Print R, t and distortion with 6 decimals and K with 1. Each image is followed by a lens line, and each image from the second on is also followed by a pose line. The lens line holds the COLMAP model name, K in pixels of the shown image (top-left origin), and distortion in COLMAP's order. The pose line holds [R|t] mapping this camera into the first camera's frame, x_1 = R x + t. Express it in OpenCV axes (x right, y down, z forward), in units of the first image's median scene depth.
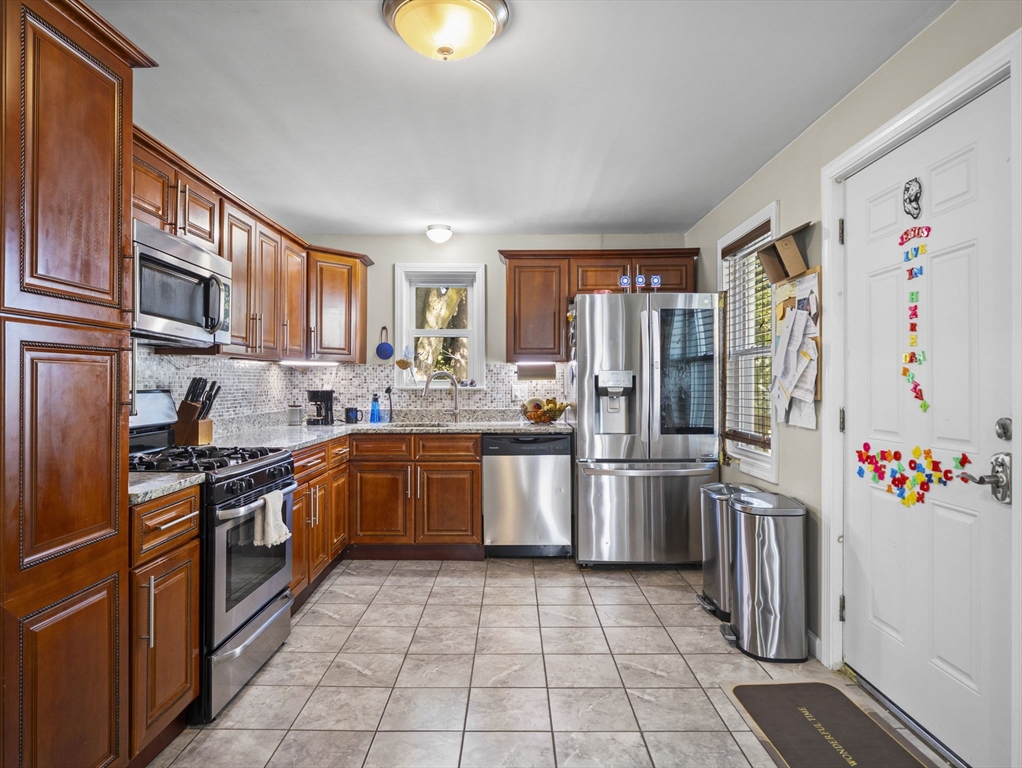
lens RADIAL K [[620.0, 0, 509.2], [0, 620.0, 384.2], [0, 0, 1]] dist [-0.003724, -0.000731]
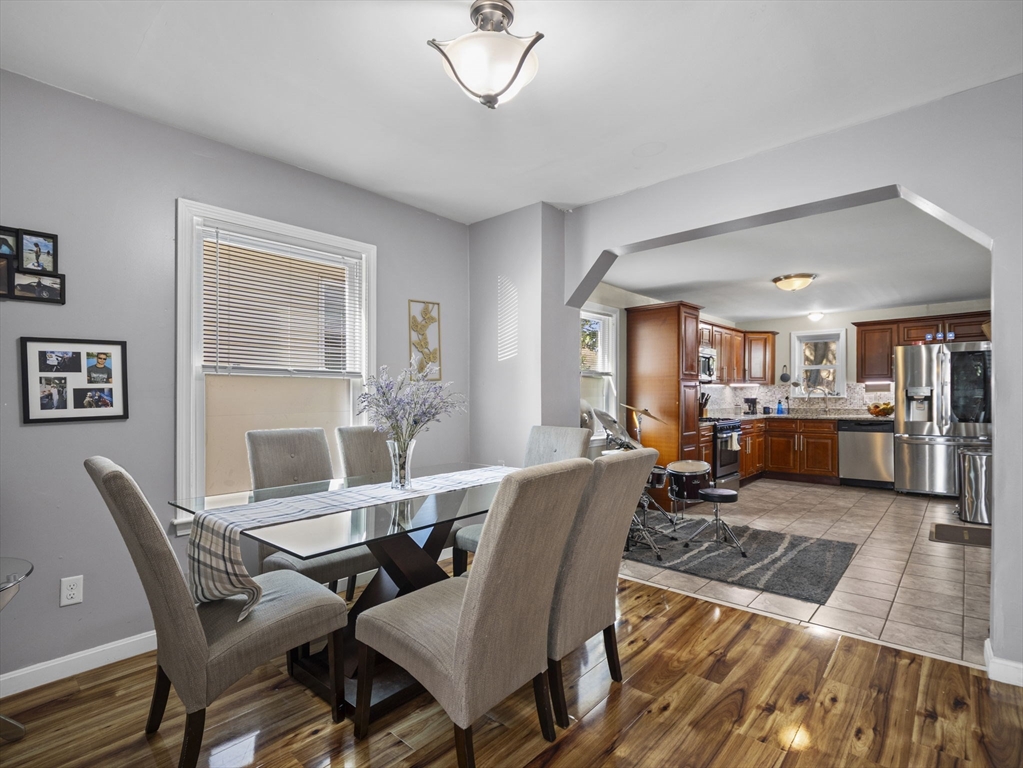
lens RADIAL K [[520.7, 0, 507.2], [0, 520.7, 396.4], [0, 0, 1]] dist [-0.006247, -0.001291]
pose [[0.746971, -0.001880, -0.664854, 0.275991], [0.002867, 0.999996, 0.000394, 0.002119], [0.664850, -0.002200, 0.746973, -0.948992]]
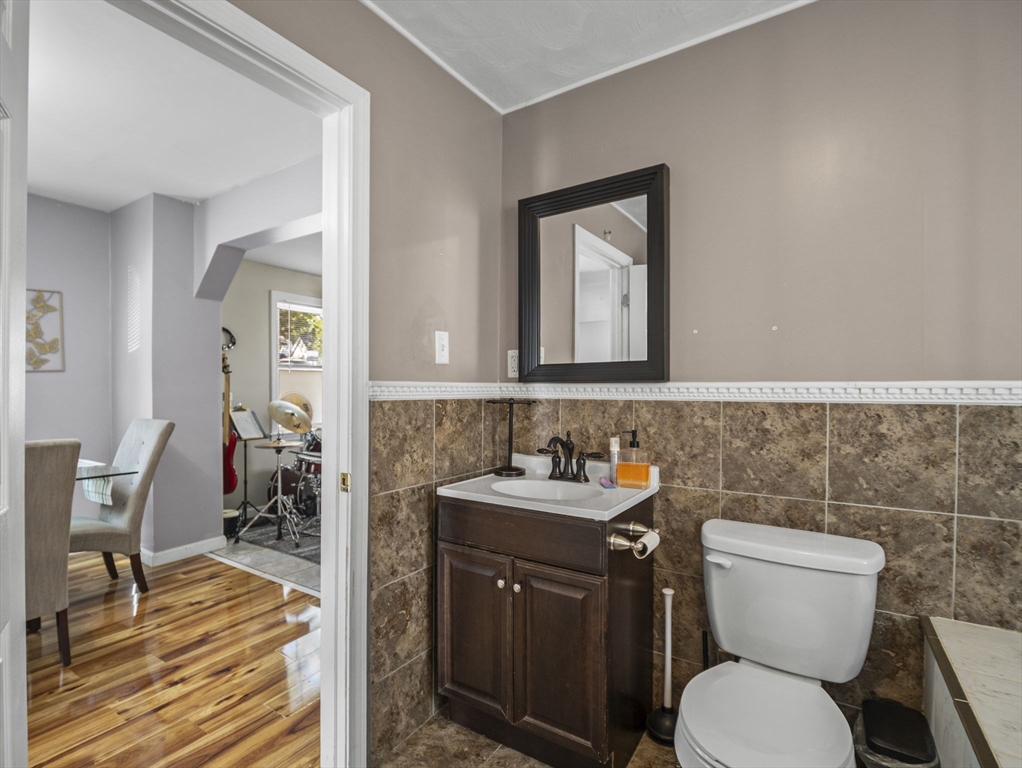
lens RADIAL K [[520.2, 0, 506.7], [0, 520.2, 396.4], [0, 0, 1]] dist [-0.006247, -0.001291]
pose [[0.835031, 0.013363, -0.550041, 0.718187], [-0.004071, 0.999828, 0.018111, -0.002869], [0.550188, -0.012884, 0.834941, -0.656116]]
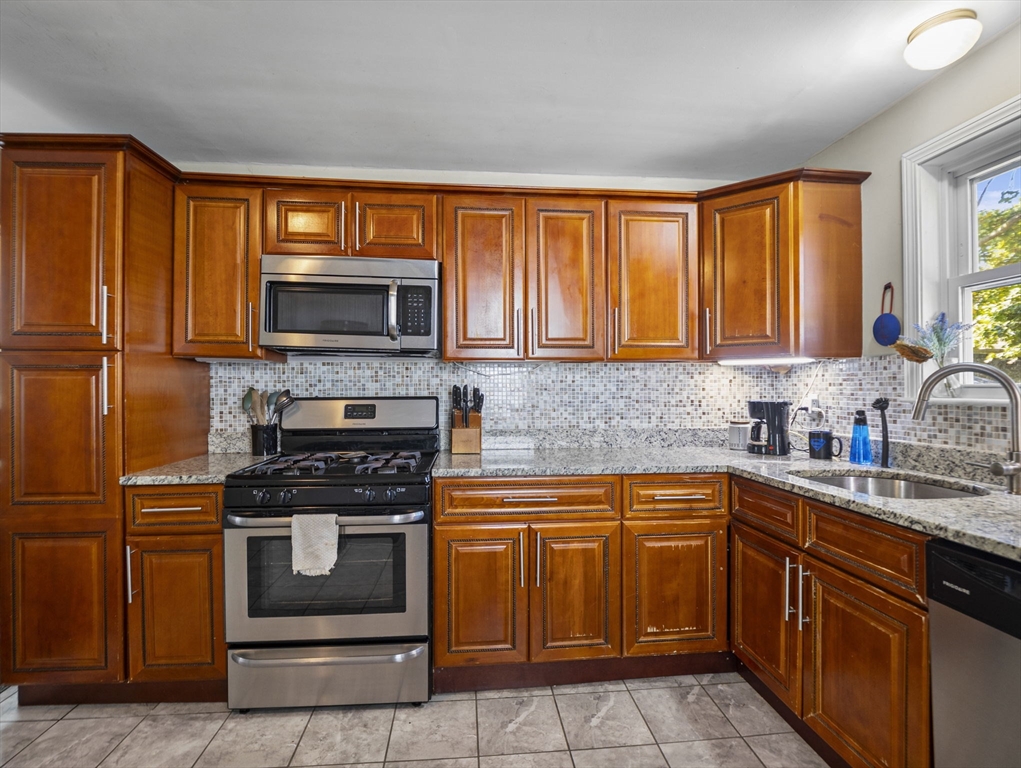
lens RADIAL K [[499.8, 0, 507.4], [0, 499.8, 386.3], [0, 0, 1]] dist [-0.017848, -0.001355]
pose [[0.095745, -0.002923, -0.995402, 0.221485], [-0.000518, 0.999995, -0.002986, -0.004766], [0.995406, 0.000801, 0.095743, 0.757529]]
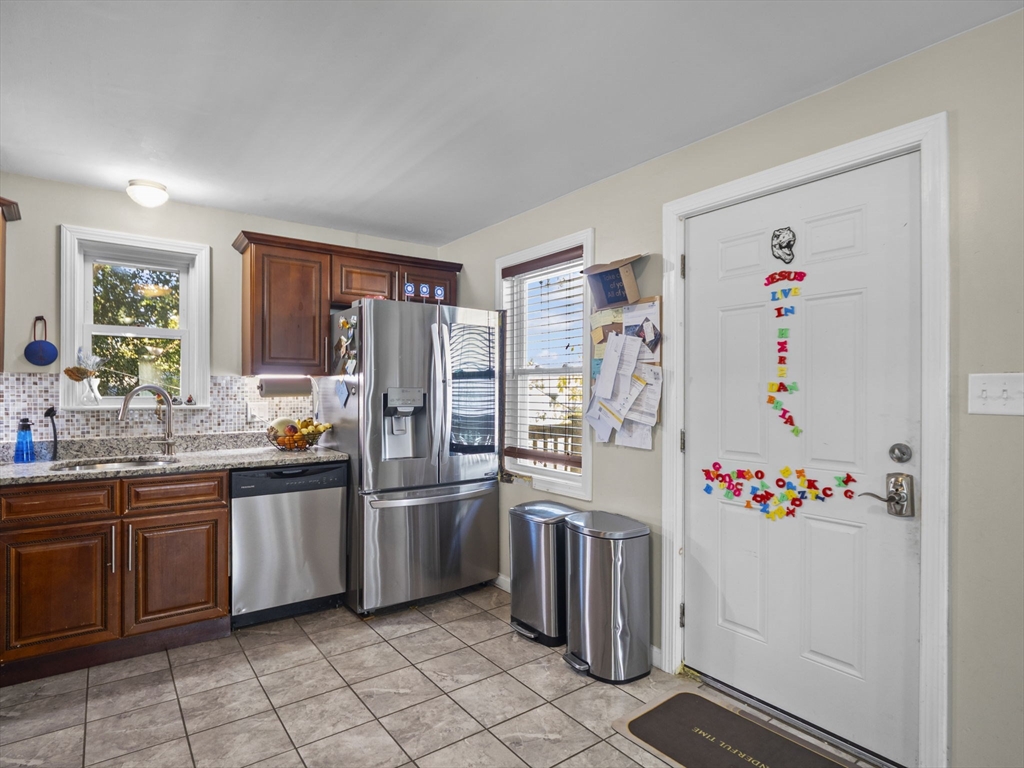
lens RADIAL K [[557.4, 0, 514.1], [0, 557.4, 393.9], [0, 0, 1]] dist [-0.003894, -0.001899]
pose [[0.798657, 0.000637, 0.601786, -0.182608], [-0.004792, 0.999974, 0.005301, -0.018309], [-0.601767, -0.007117, 0.798640, 0.260376]]
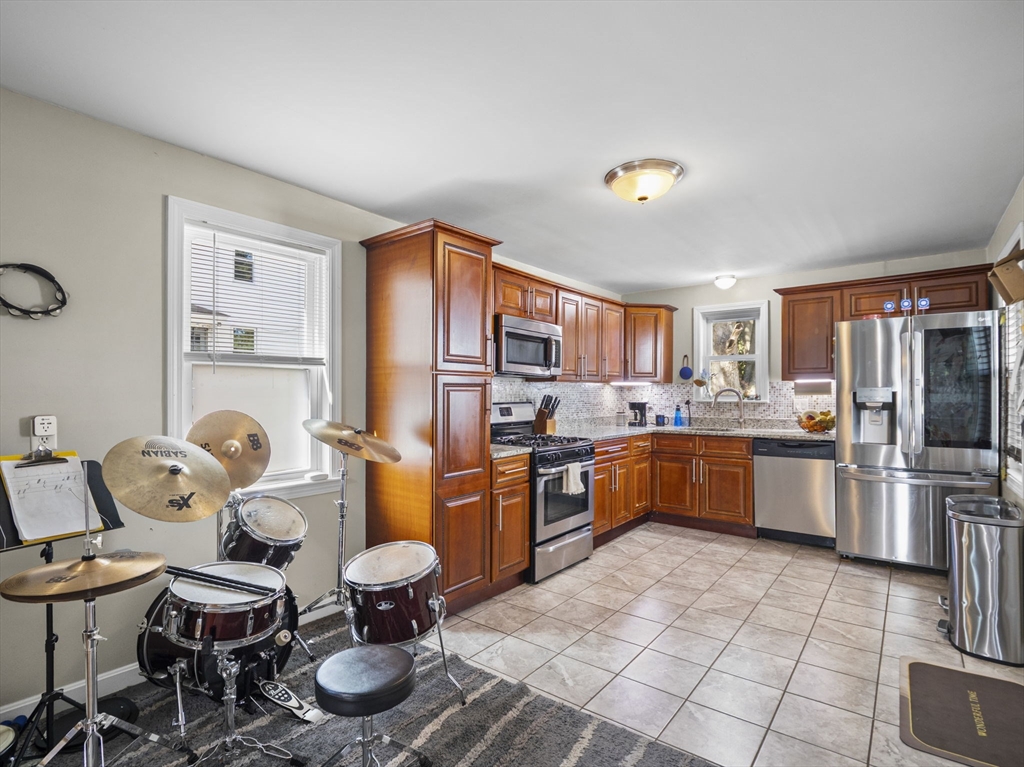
lens RADIAL K [[513.5, 0, 496.5], [0, 513.5, 392.2], [0, 0, 1]] dist [-0.026881, -0.000946]
pose [[0.775220, -0.002562, -0.631686, 0.215341], [-0.000327, 0.999990, -0.004456, -0.008712], [0.631691, 0.003661, 0.775212, -0.140975]]
